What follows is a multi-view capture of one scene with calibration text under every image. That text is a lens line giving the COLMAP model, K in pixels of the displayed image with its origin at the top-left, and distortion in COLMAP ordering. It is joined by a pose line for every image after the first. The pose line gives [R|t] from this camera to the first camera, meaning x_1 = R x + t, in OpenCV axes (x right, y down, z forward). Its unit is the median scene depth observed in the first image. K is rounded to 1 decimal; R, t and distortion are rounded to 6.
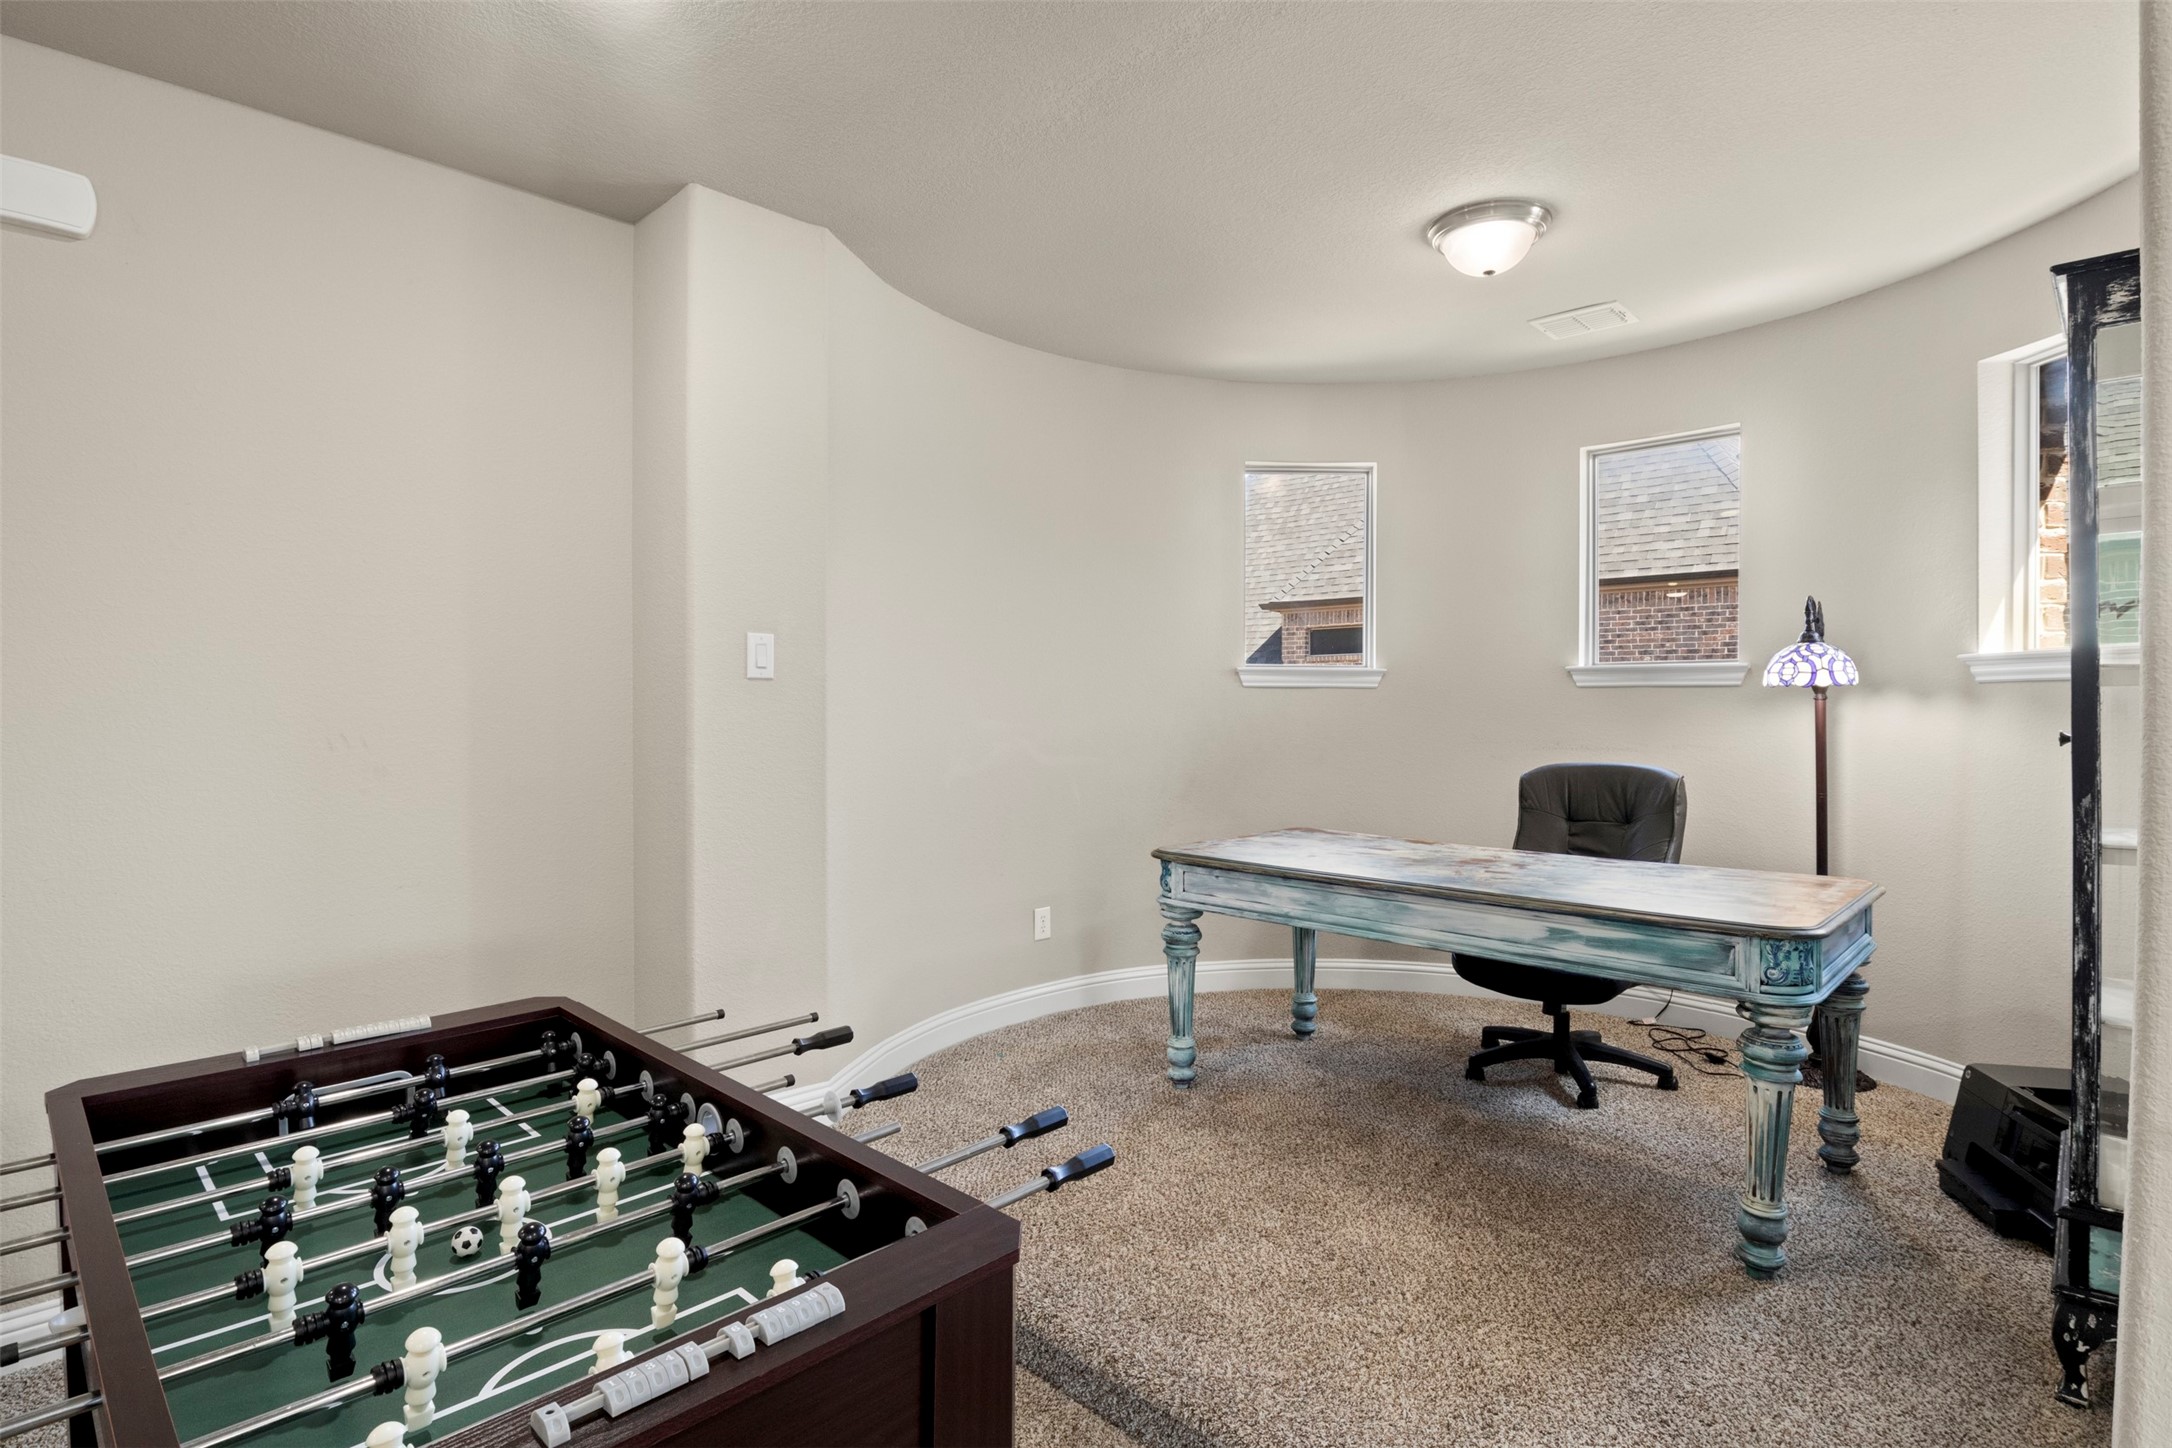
lens RADIAL K [[1085.6, 0, 1088.8], [0, 1085.6, 718.1], [0, 0, 1]] dist [0.003113, 0.000028]
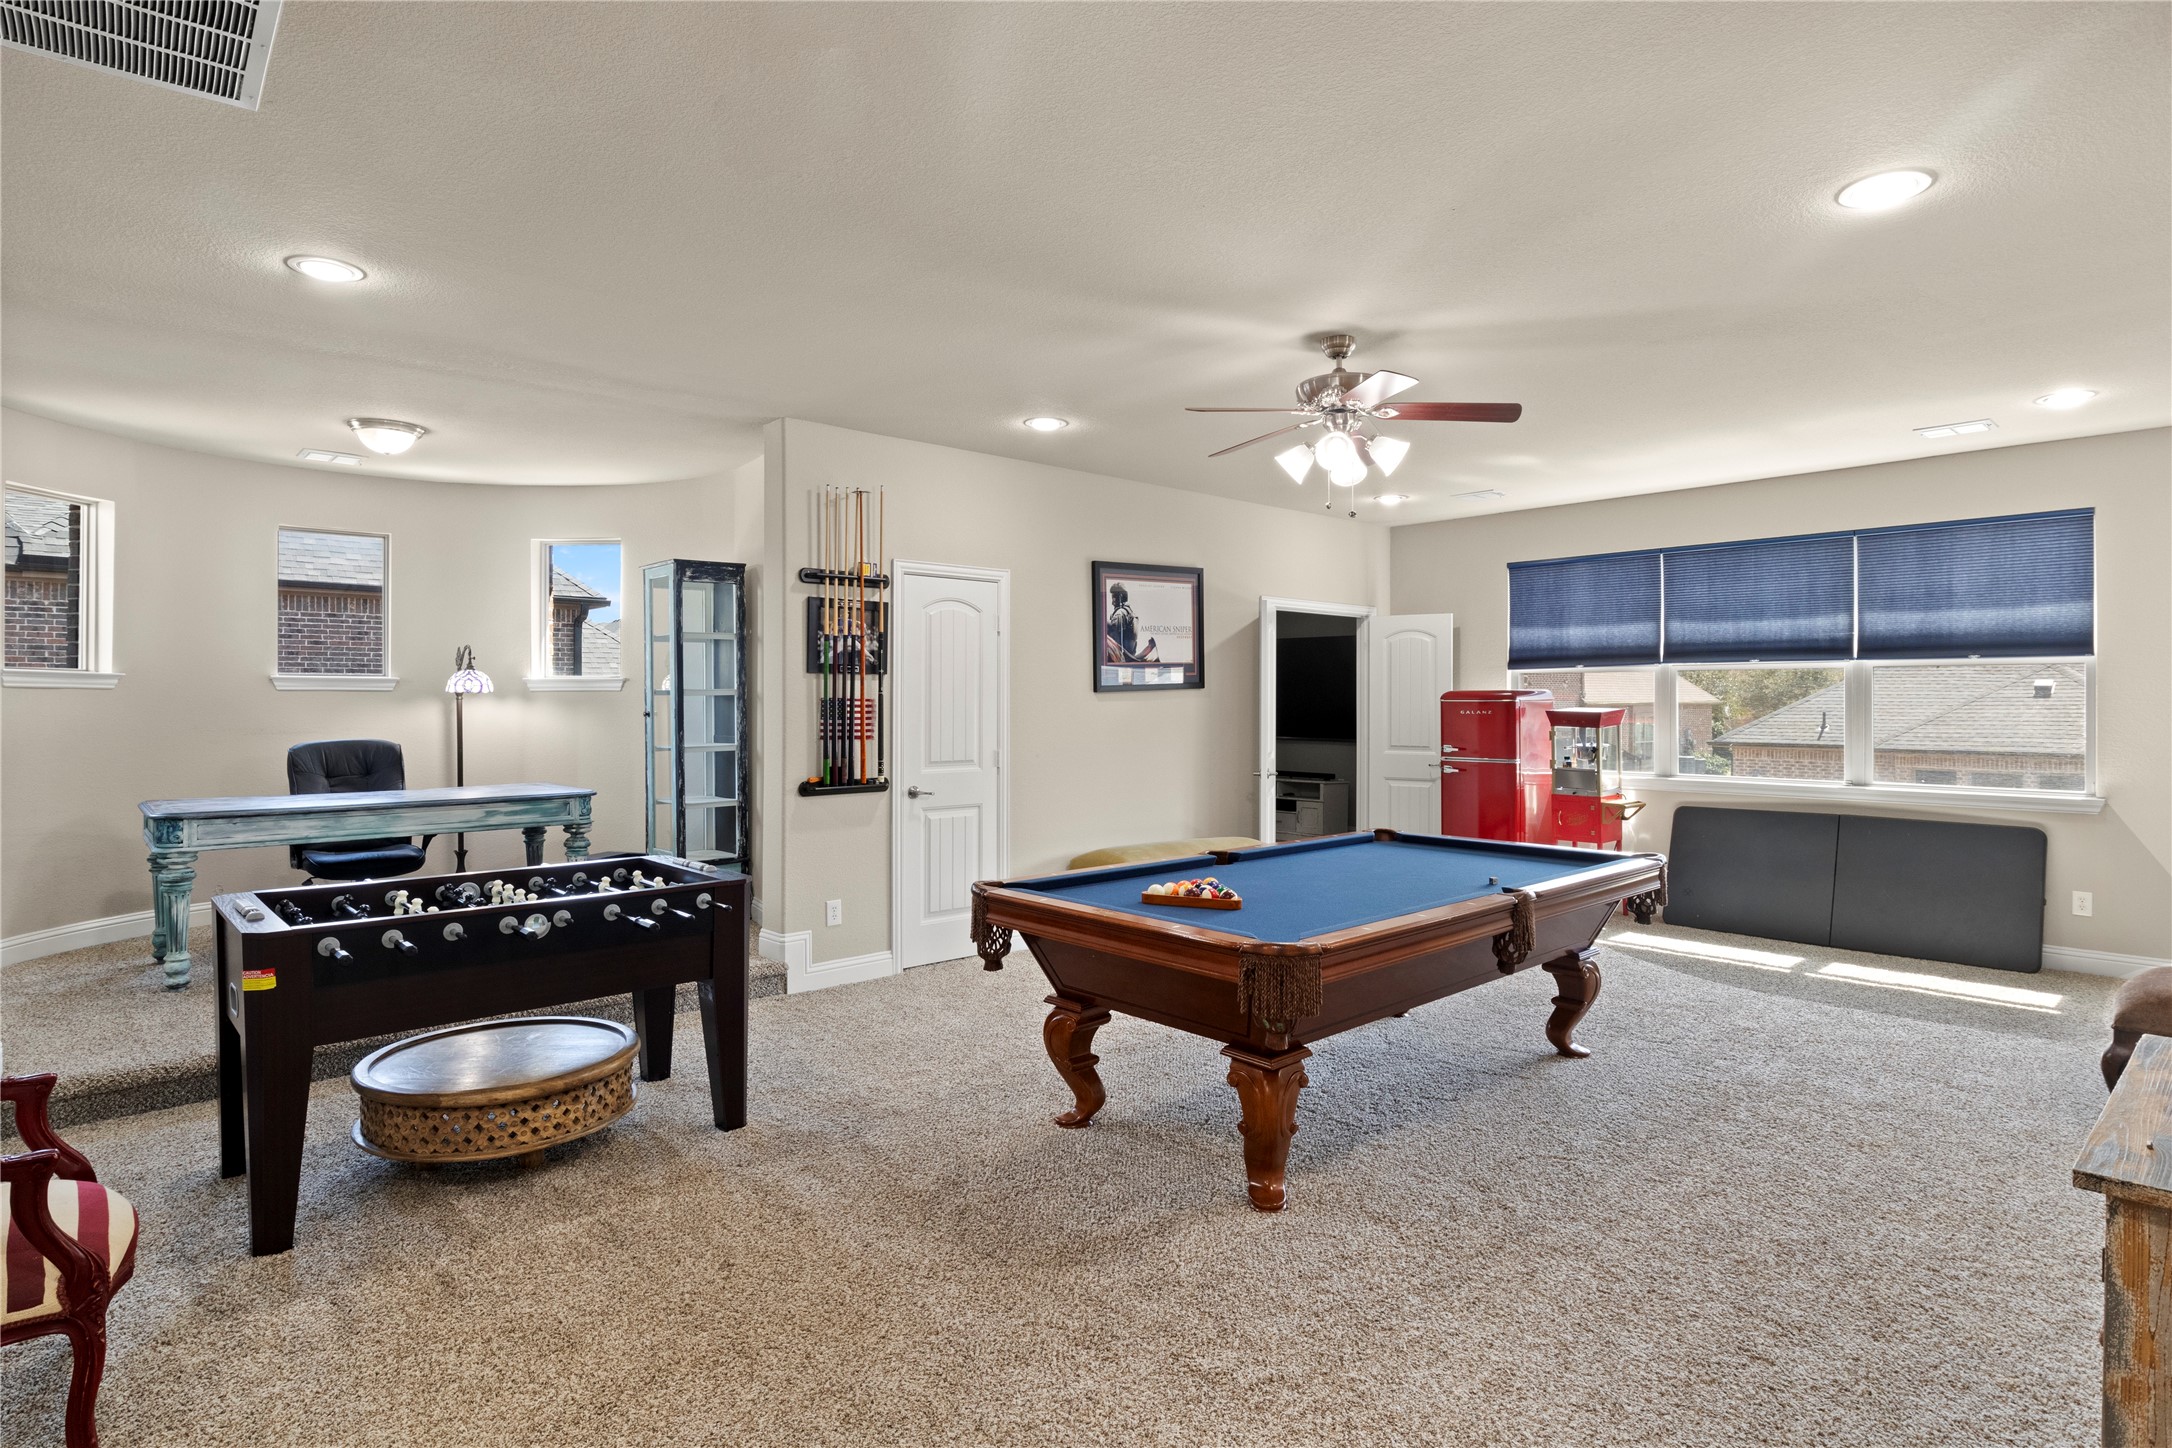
lens RADIAL K [[1114.2, 0, 1090.0], [0, 1114.2, 712.4], [0, 0, 1]] dist [-0.000252, 0.000015]
pose [[0.086489, -0.015645, 0.996130, -1.247821], [0.008690, 0.999850, 0.014949, -0.015434], [-0.996215, 0.007363, 0.086612, -0.272129]]
